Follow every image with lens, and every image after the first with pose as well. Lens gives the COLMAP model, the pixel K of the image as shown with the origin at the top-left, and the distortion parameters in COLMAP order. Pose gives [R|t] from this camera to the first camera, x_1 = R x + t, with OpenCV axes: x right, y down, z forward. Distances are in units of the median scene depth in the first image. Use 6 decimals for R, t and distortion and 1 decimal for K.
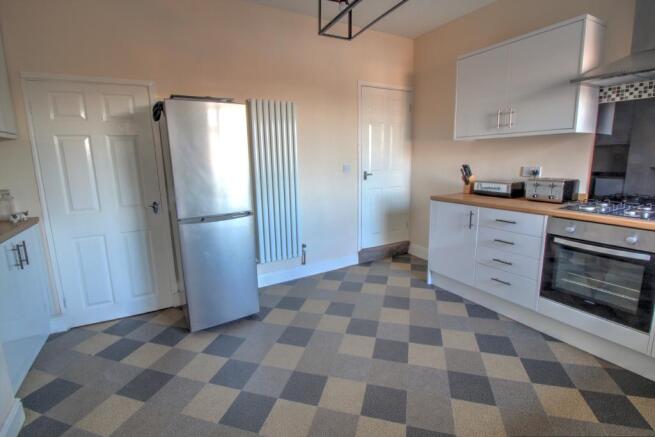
lens RADIAL K [[308.1, 0, 327.0], [0, 308.1, 216.7], [0, 0, 1]] dist [-0.002670, -0.000355]
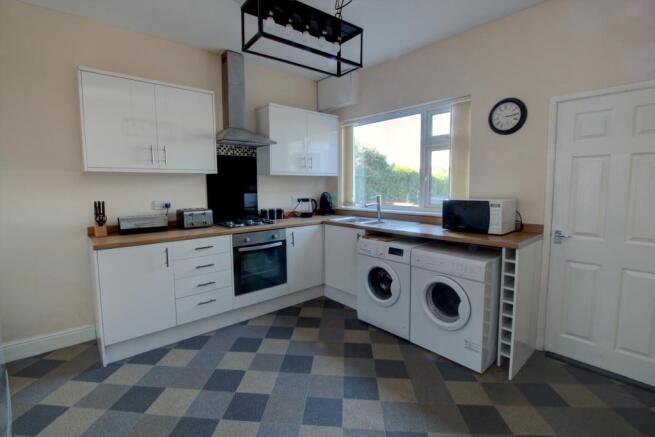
lens RADIAL K [[308.1, 0, 326.6], [0, 308.1, 215.0], [0, 0, 1]] dist [-0.002670, -0.000355]
pose [[-0.205399, -0.072534, 0.975987, -0.567397], [0.200135, 0.973062, 0.114435, -0.131608], [-0.957997, 0.218834, -0.185349, 0.716565]]
